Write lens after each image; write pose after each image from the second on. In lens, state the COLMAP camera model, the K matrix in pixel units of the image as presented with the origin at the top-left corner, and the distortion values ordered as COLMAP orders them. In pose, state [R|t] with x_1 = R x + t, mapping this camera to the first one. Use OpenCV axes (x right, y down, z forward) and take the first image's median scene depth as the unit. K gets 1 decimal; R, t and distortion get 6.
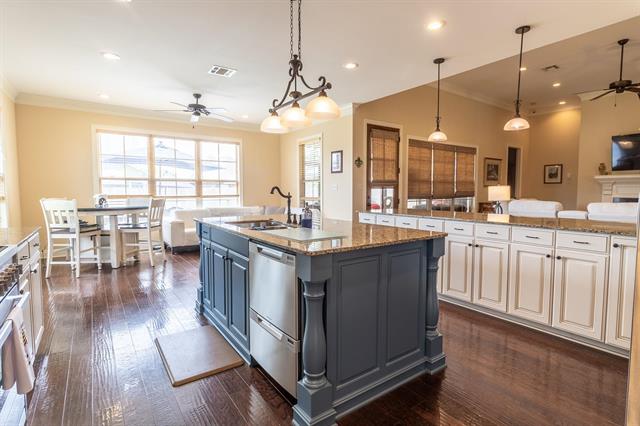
lens RADIAL K [[320.9, 0, 322.1], [0, 320.9, 209.3], [0, 0, 1]] dist [0.002170, 0.000569]
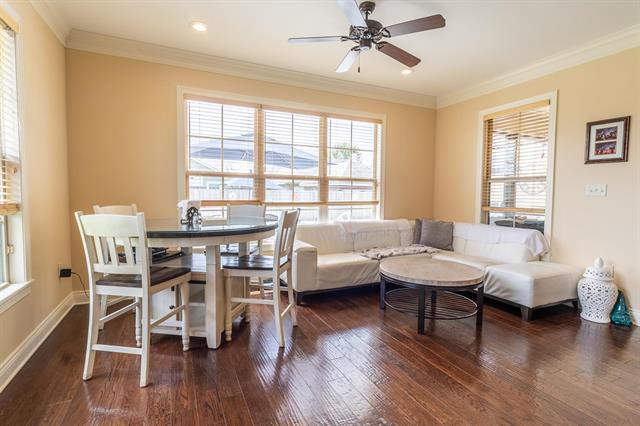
lens RADIAL K [[320.9, 0, 318.3], [0, 320.9, 212.7], [0, 0, 1]] dist [0.002170, 0.000569]
pose [[0.979746, 0.022670, -0.198959, -0.361627], [-0.022642, 0.999741, 0.002417, -0.030821], [0.198962, 0.002137, 0.980005, 0.503261]]
